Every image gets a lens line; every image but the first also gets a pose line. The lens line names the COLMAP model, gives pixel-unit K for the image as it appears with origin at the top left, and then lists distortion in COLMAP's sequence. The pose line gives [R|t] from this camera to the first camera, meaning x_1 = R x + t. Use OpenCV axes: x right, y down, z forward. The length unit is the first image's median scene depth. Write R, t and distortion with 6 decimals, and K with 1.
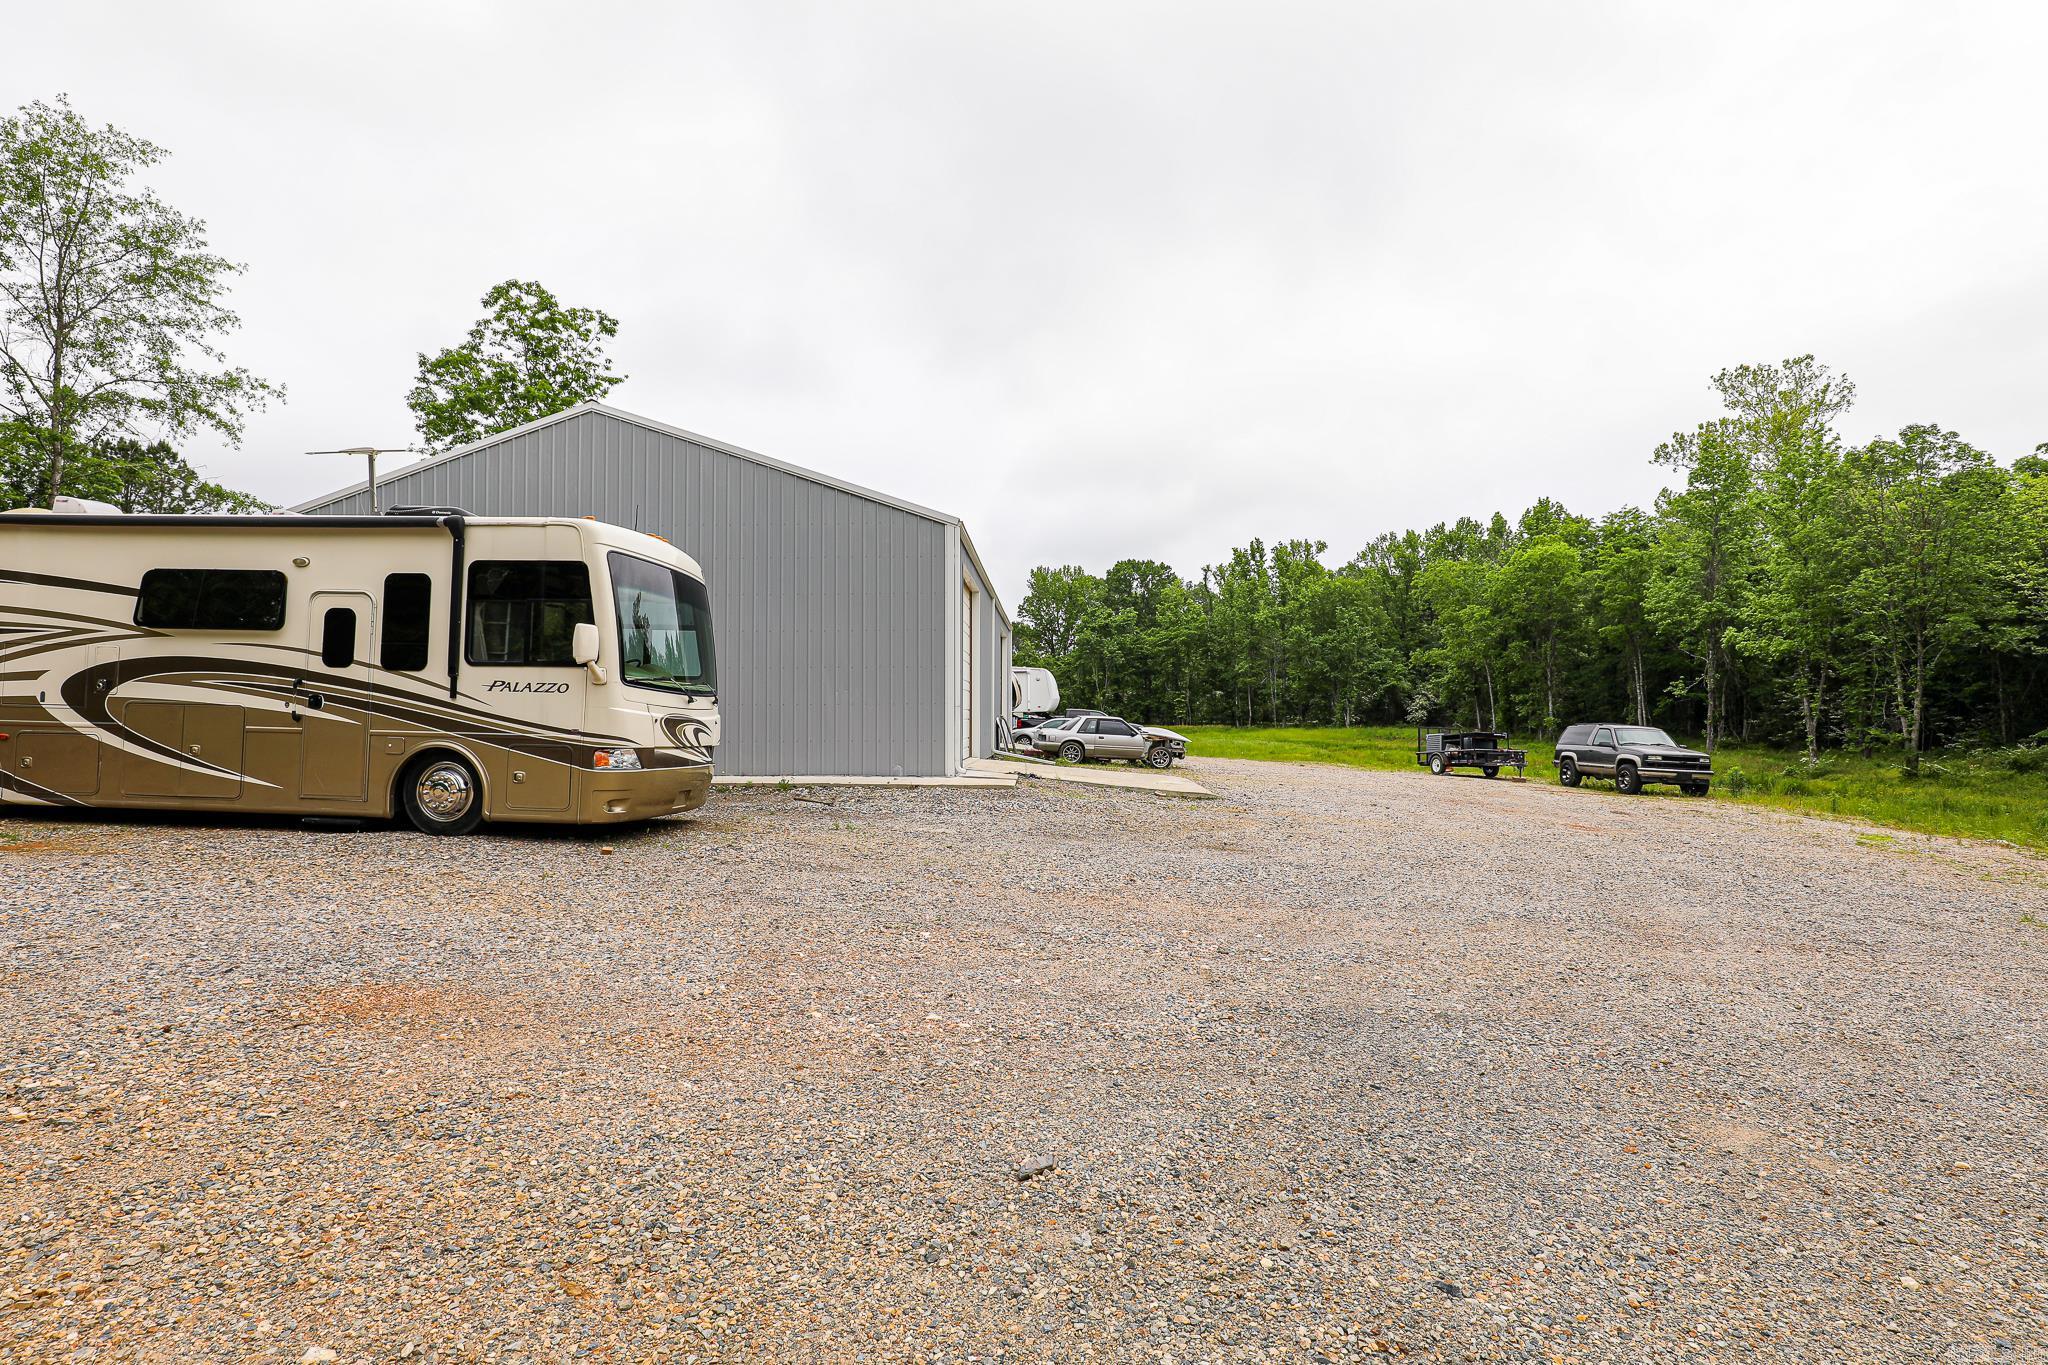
lens RADIAL K [[928.1, 0, 1030.1], [0, 928.1, 691.6], [0, 0, 1]] dist [-0.026737, 0.000388]
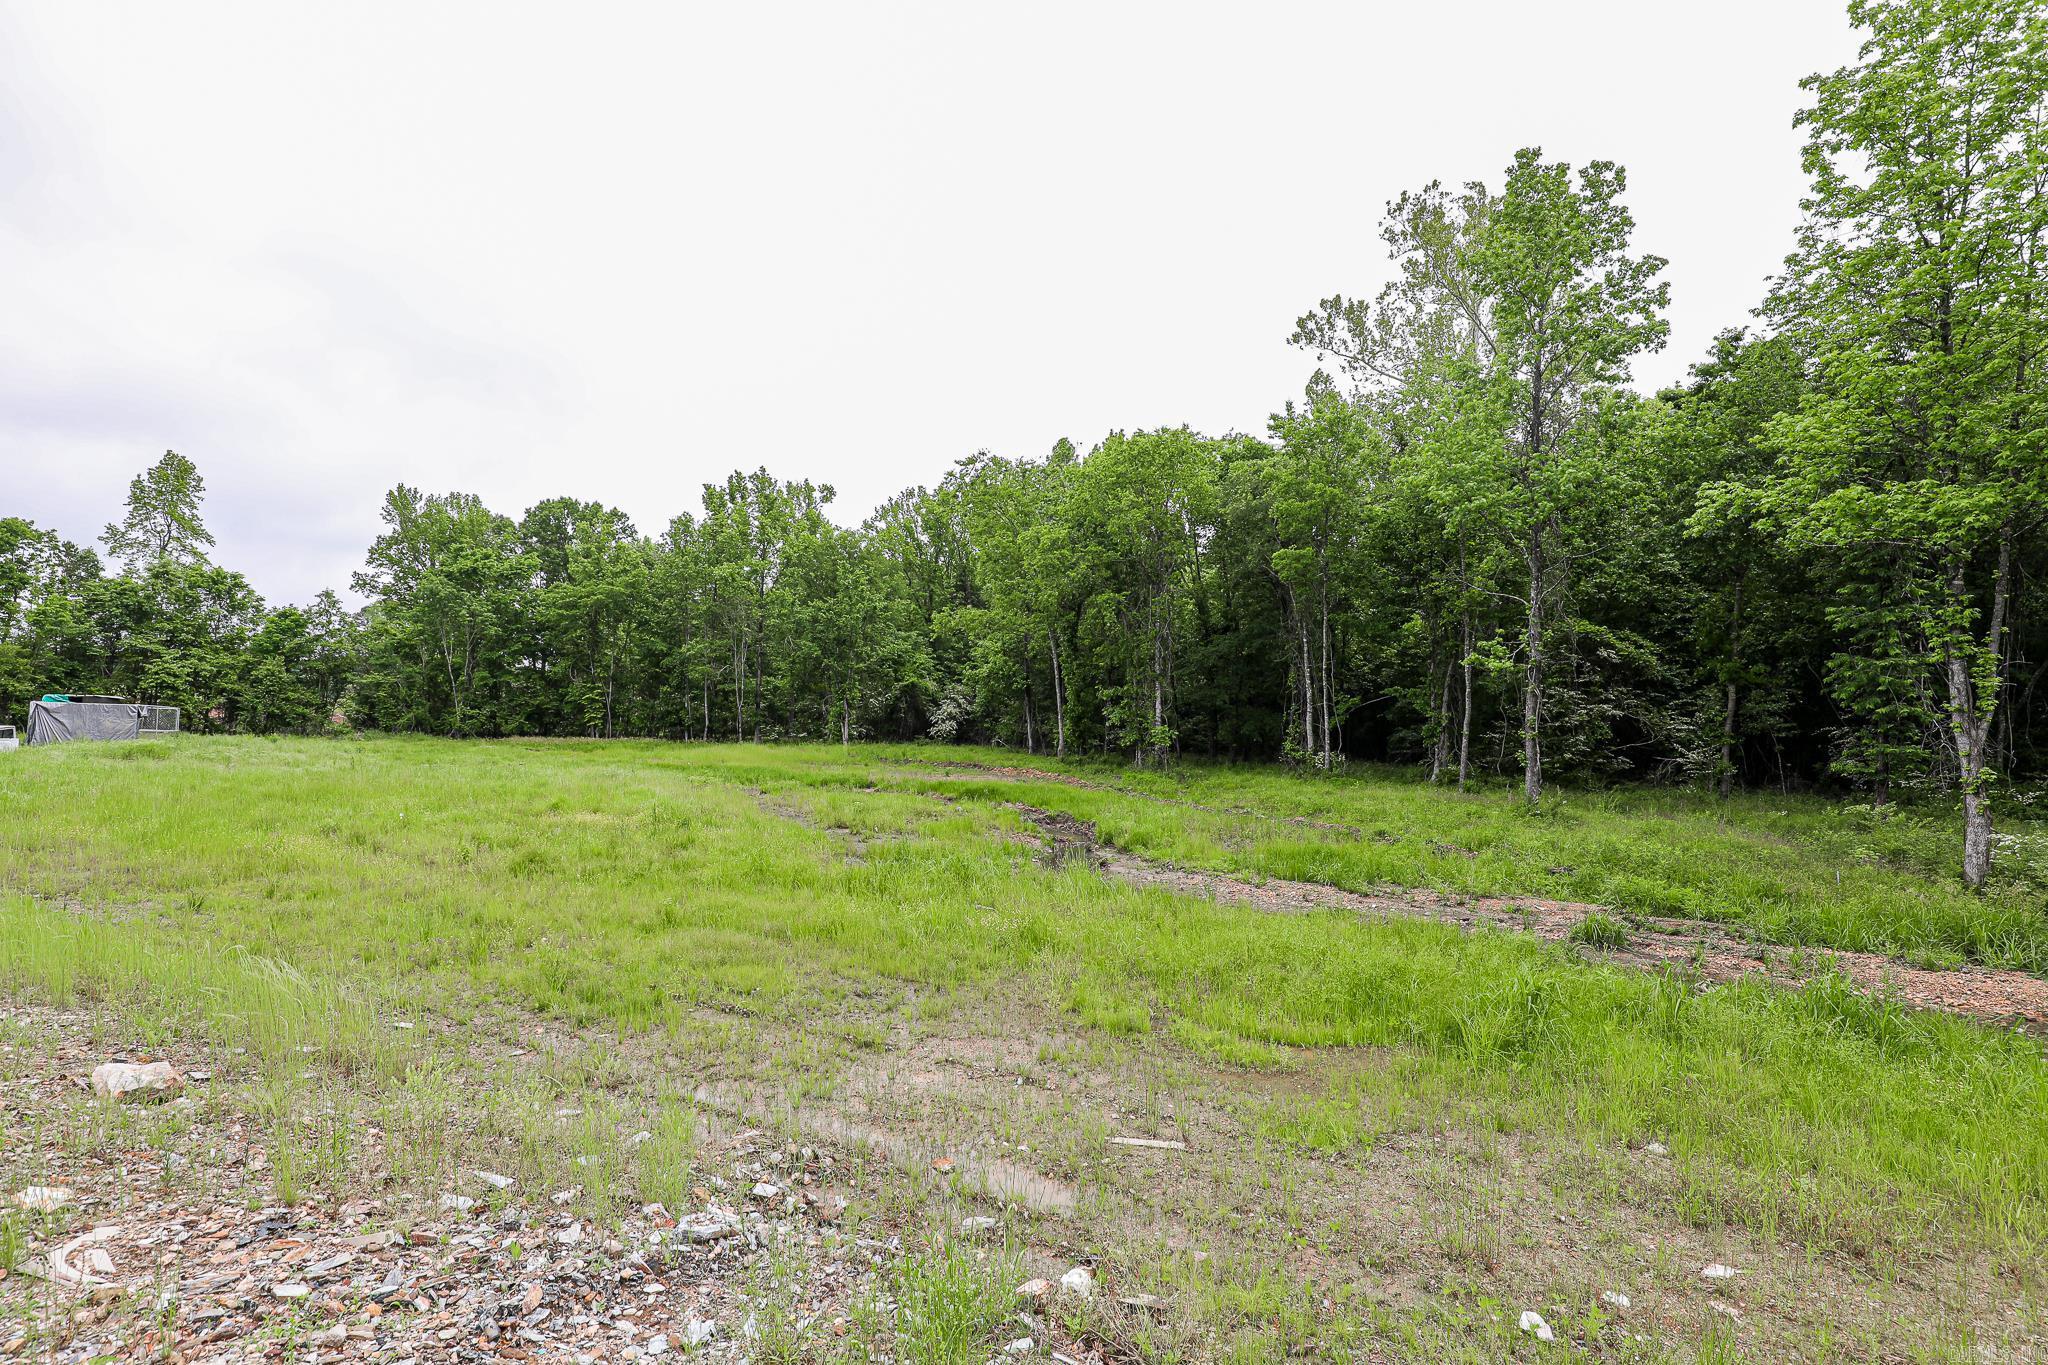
lens RADIAL K [[935.0, 0, 1033.1], [0, 935.0, 688.5], [0, 0, 1]] dist [-0.036153, 0.005795]
pose [[0.882549, 0.037737, 0.468704, 0.143931], [-0.027141, 0.999201, -0.029344, 0.014809], [-0.469437, 0.013176, 0.882868, 0.338008]]
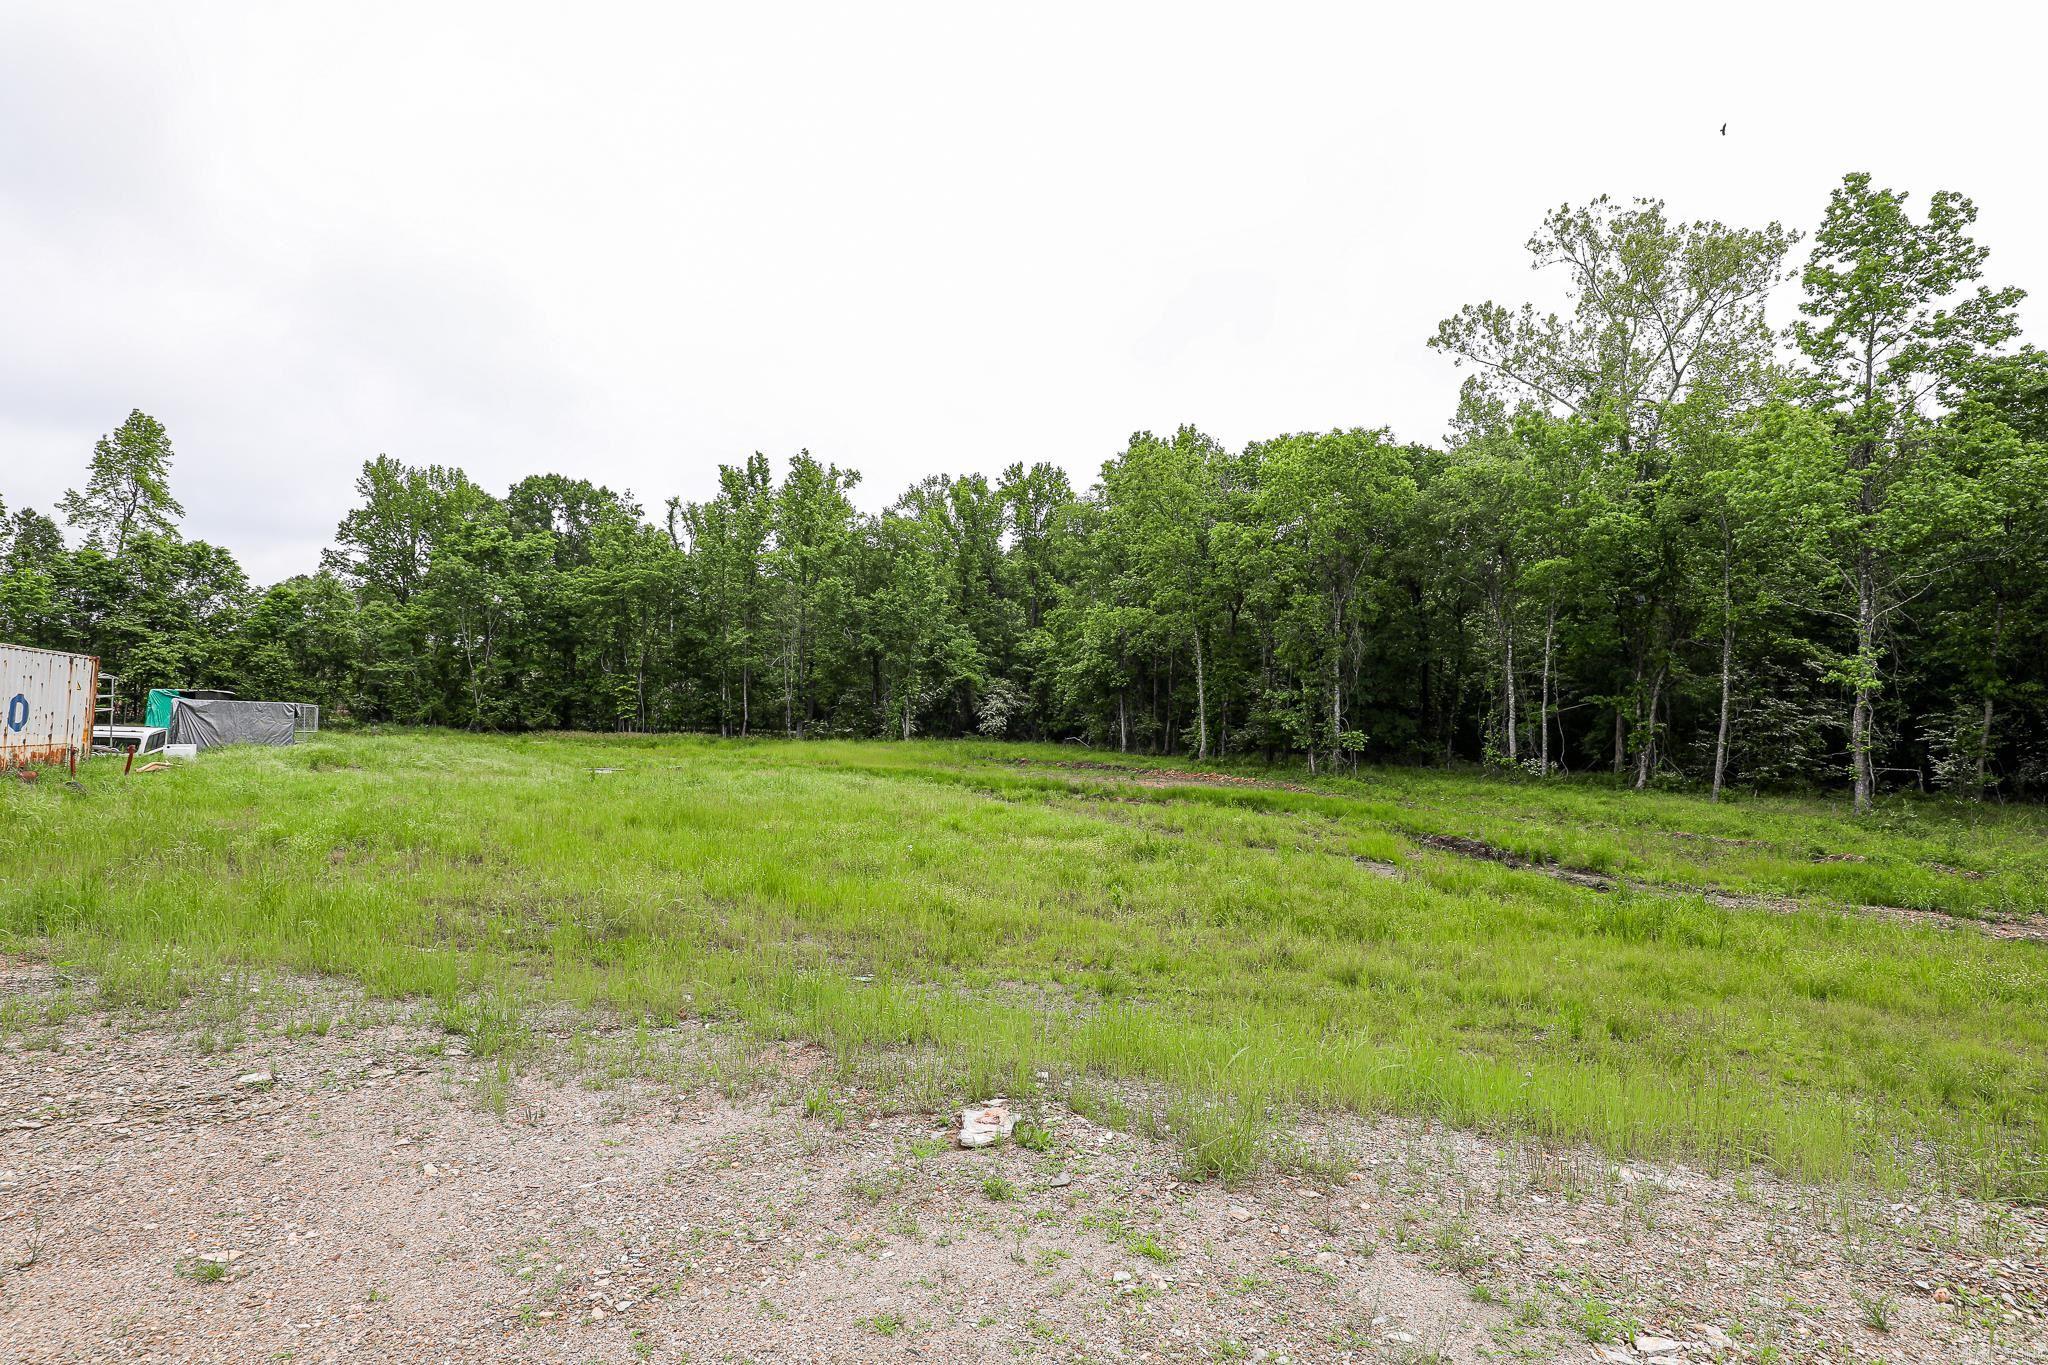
lens RADIAL K [[935.0, 0, 1033.1], [0, 935.0, 688.5], [0, 0, 1]] dist [-0.036153, 0.005795]
pose [[0.834230, 0.041259, 0.549871, 0.058195], [-0.035309, 0.999147, -0.021402, 0.013349], [-0.550285, -0.001561, 0.834975, 0.403529]]
